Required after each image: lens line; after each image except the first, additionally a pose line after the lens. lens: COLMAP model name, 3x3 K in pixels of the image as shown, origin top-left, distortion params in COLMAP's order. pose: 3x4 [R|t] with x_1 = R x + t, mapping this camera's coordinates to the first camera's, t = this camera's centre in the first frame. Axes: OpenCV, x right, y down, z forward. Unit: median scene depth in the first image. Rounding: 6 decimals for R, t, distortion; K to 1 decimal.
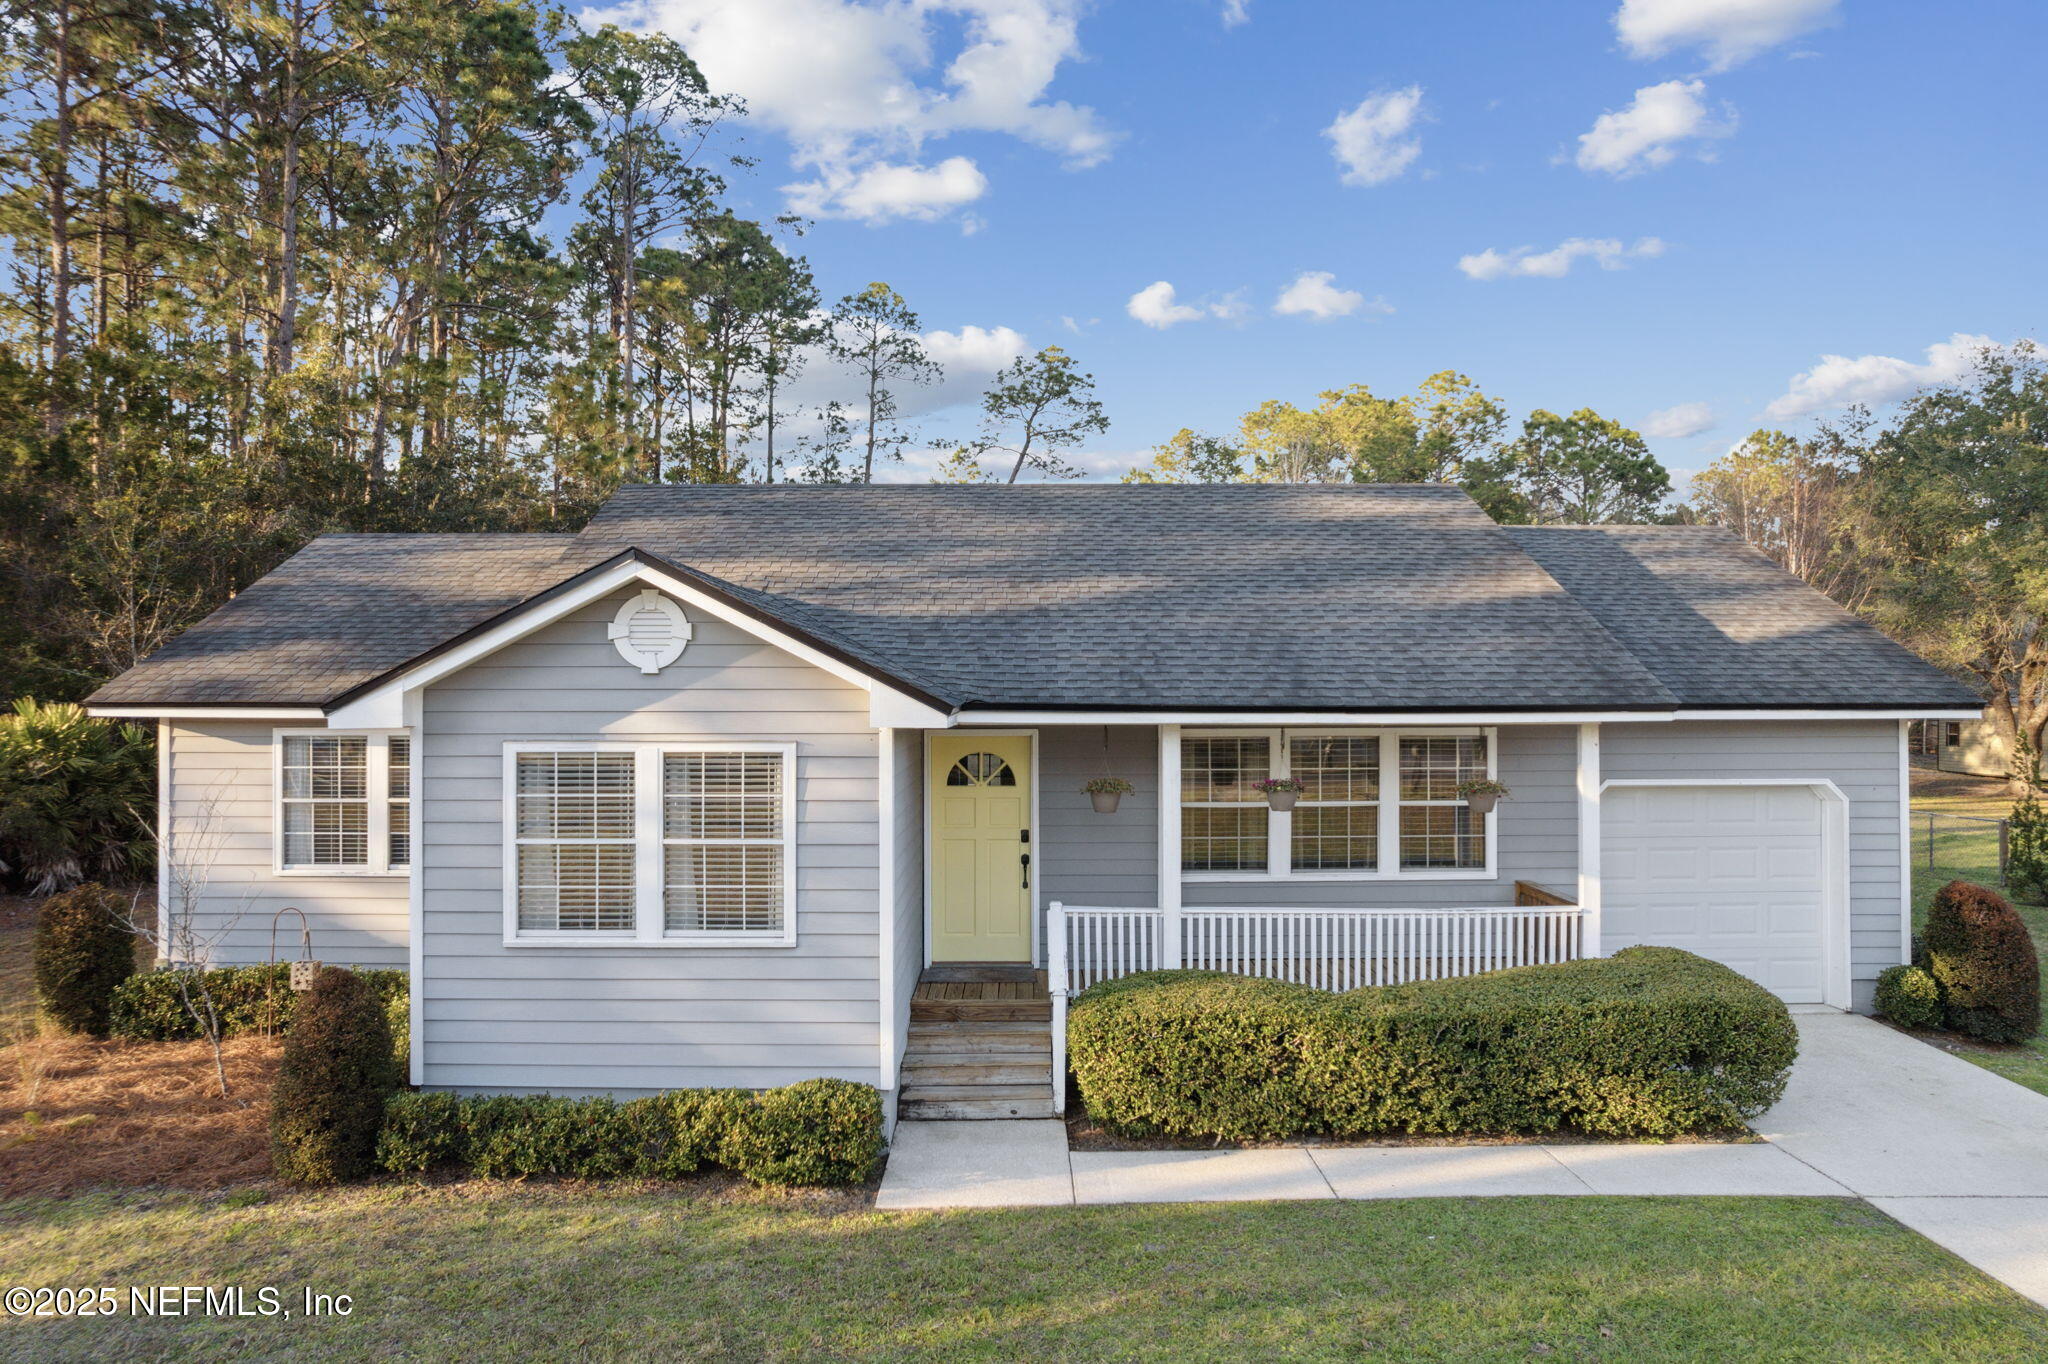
lens RADIAL K [[1306.9, 0, 1026.2], [0, 1306.9, 685.9], [0, 0, 1]] dist [-0.045715, 0.002270]
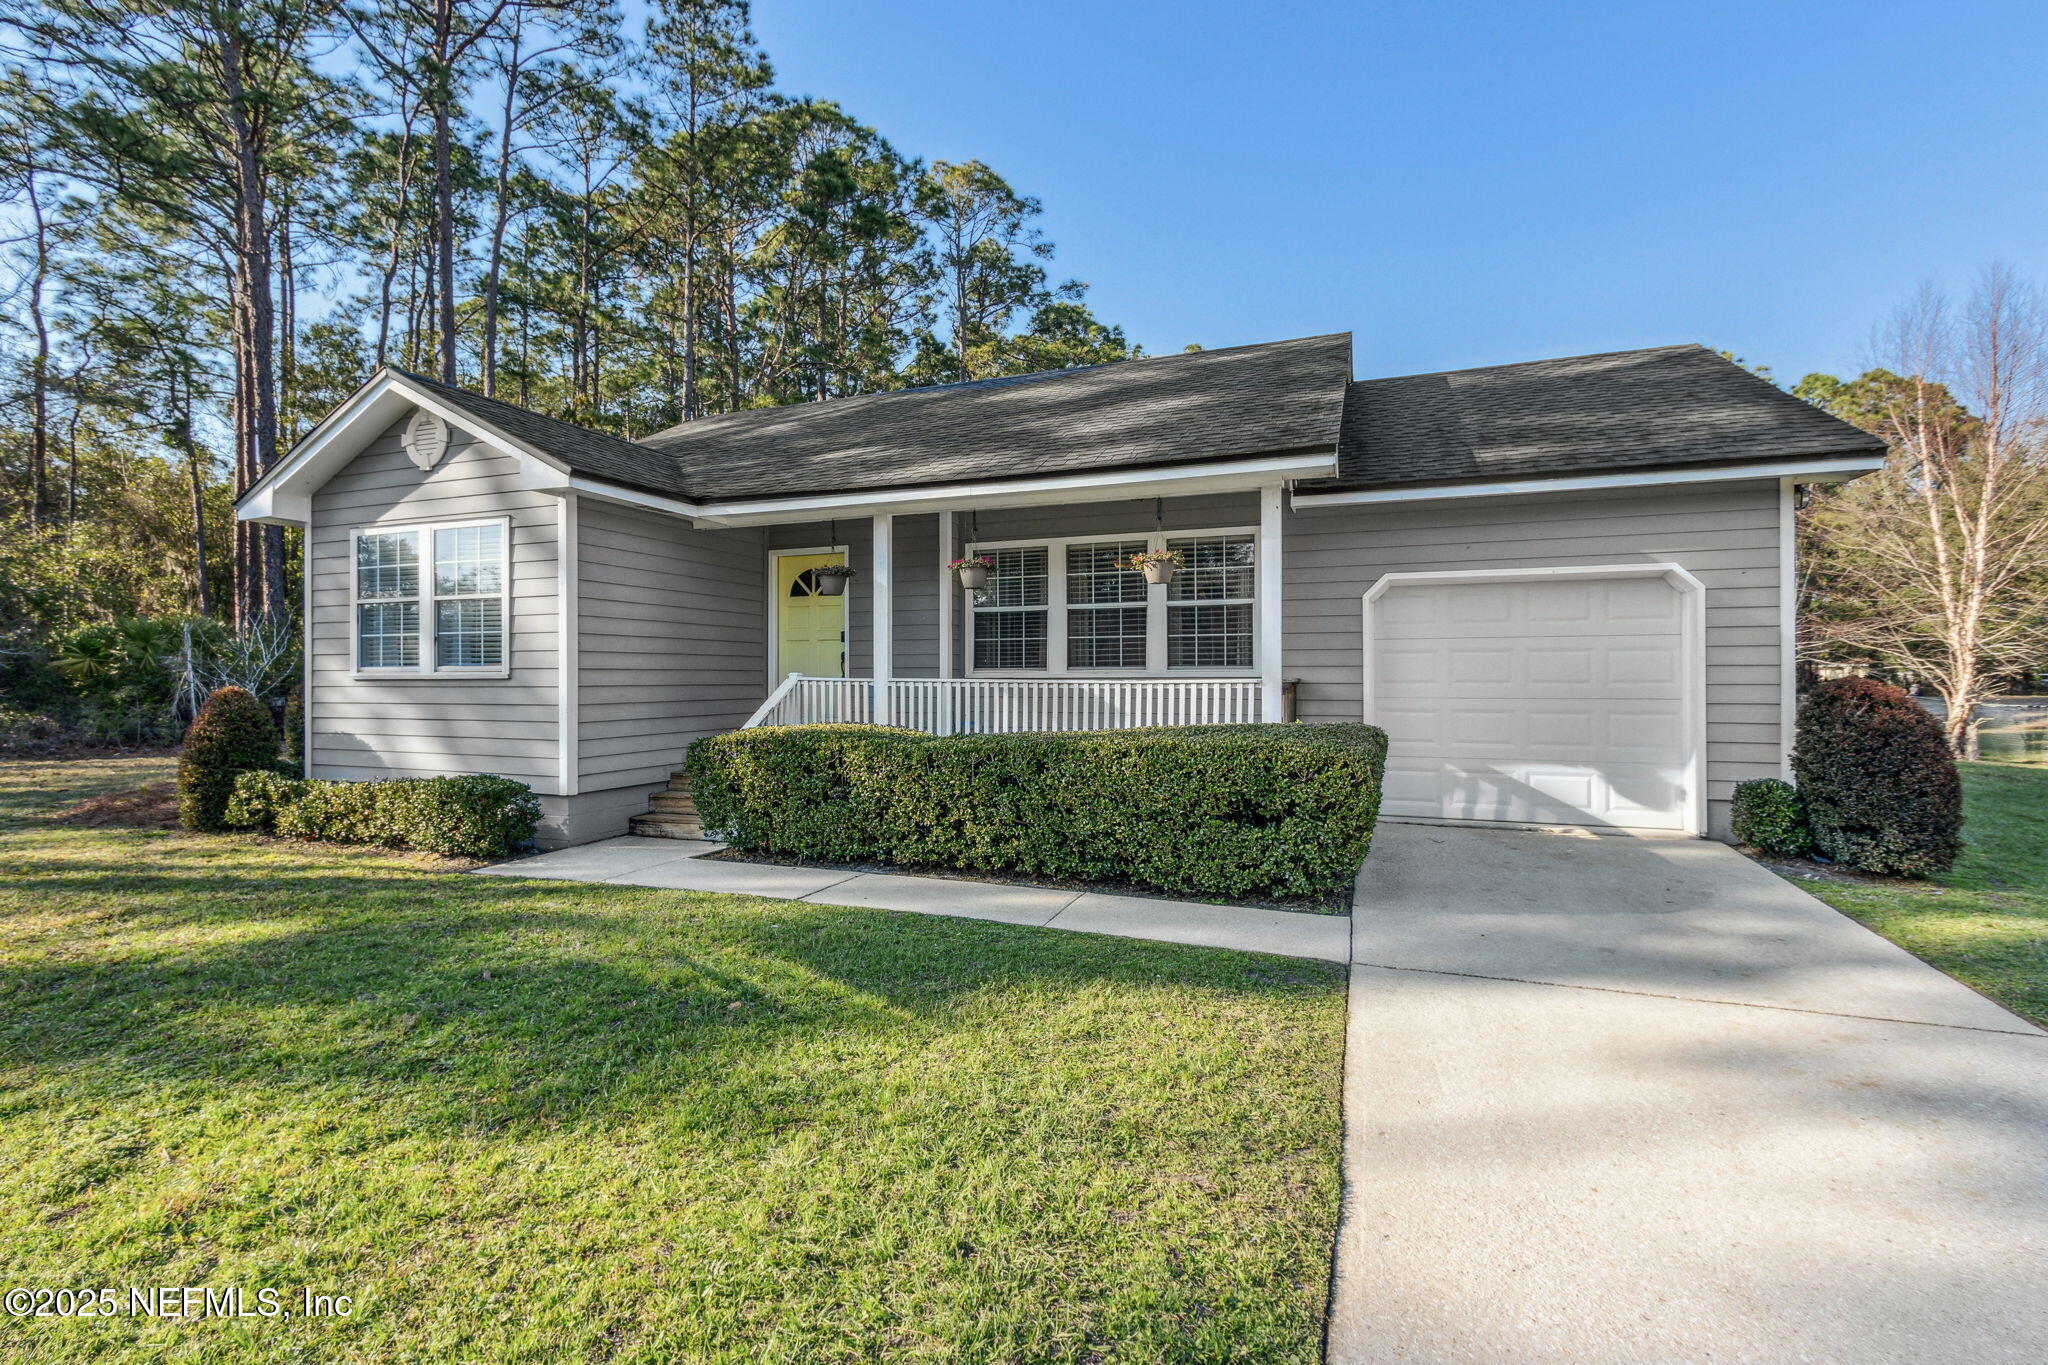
lens RADIAL K [[935.2, 0, 1005.9], [0, 935.2, 681.8], [0, 0, 1]] dist [0.002078, -0.000197]
pose [[0.925914, 0.001347, -0.377731, 0.598170], [0.003465, 0.999921, 0.012060, 0.190447], [0.377718, -0.012475, 0.925837, 0.336872]]
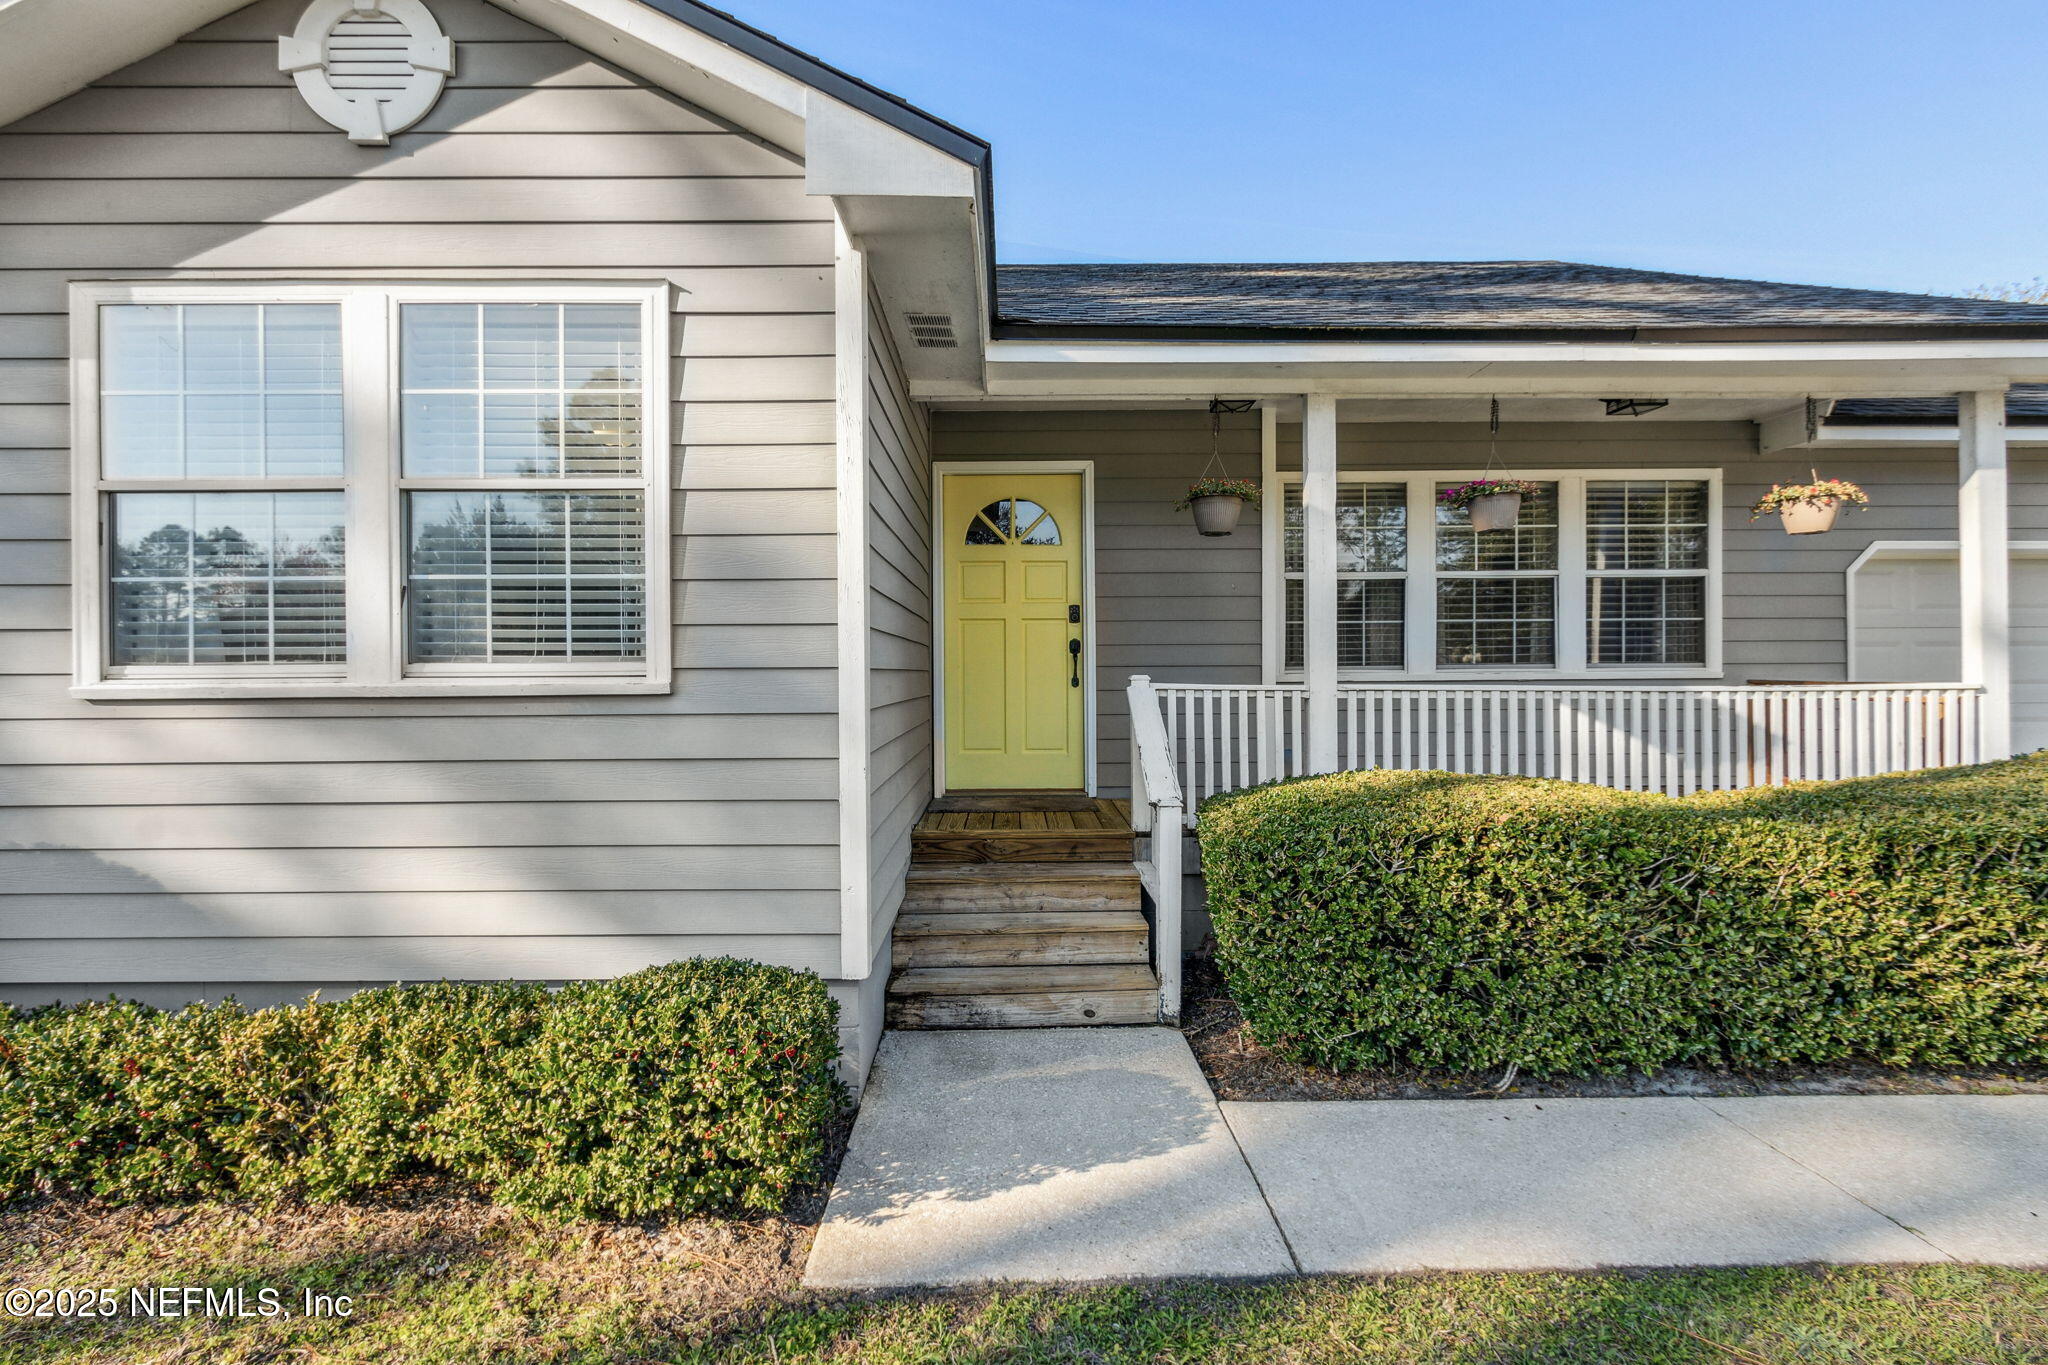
lens RADIAL K [[935.2, 0, 1009.0], [0, 935.2, 682.5], [0, 0, 1]] dist [0.002078, -0.000197]
pose [[0.999968, -0.005291, -0.006009, -0.044165], [0.005385, 0.999861, 0.015779, 0.187261], [0.005925, -0.015810, 0.999857, 0.629728]]
